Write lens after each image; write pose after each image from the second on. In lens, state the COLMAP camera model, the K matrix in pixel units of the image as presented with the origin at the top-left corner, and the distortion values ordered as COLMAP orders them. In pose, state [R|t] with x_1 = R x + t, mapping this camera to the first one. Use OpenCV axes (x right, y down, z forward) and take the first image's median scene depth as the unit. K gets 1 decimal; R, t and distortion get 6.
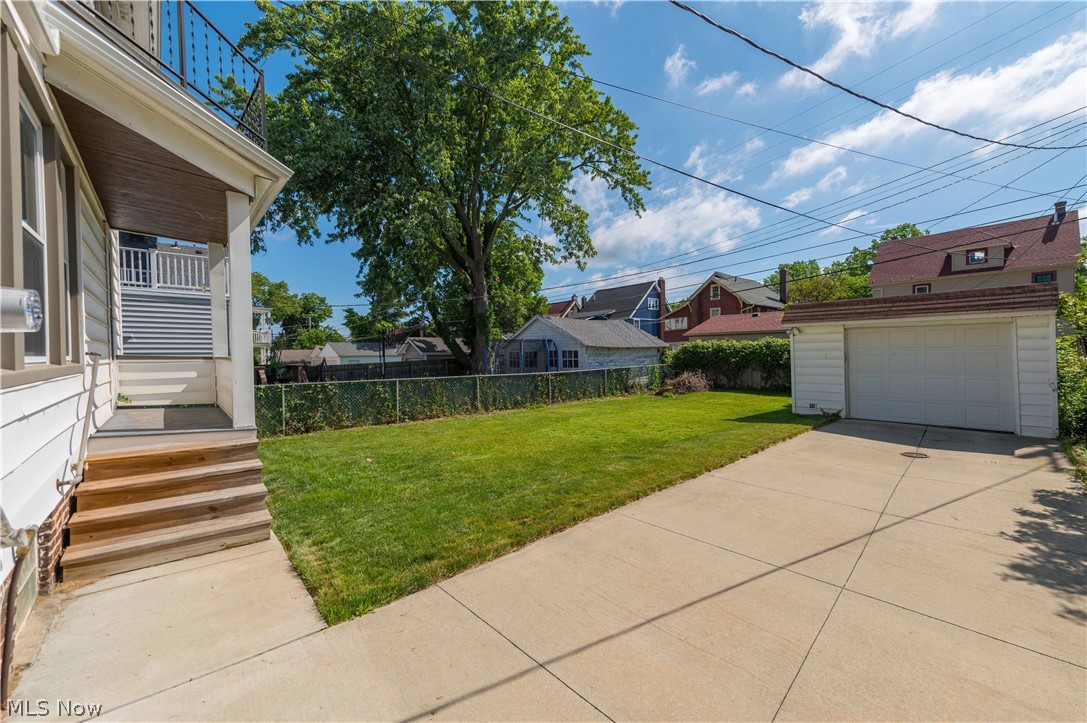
lens RADIAL K [[428.0, 0, 557.7], [0, 428.0, 359.8], [0, 0, 1]] dist [0.020343, -0.006632]
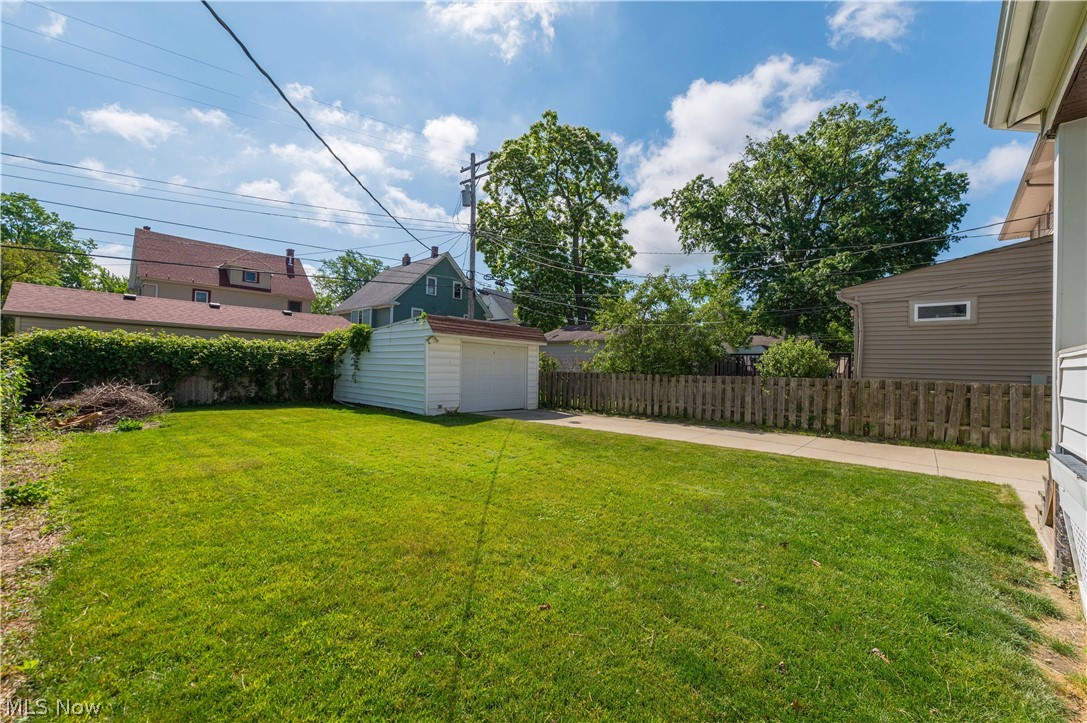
lens RADIAL K [[428.0, 0, 557.7], [0, 428.0, 359.8], [0, 0, 1]] dist [0.020343, -0.006632]
pose [[-0.110344, 0.030299, 0.993432, -0.261191], [-0.011147, 0.999435, -0.031720, 0.007158], [-0.993831, -0.014573, -0.109944, 0.373971]]
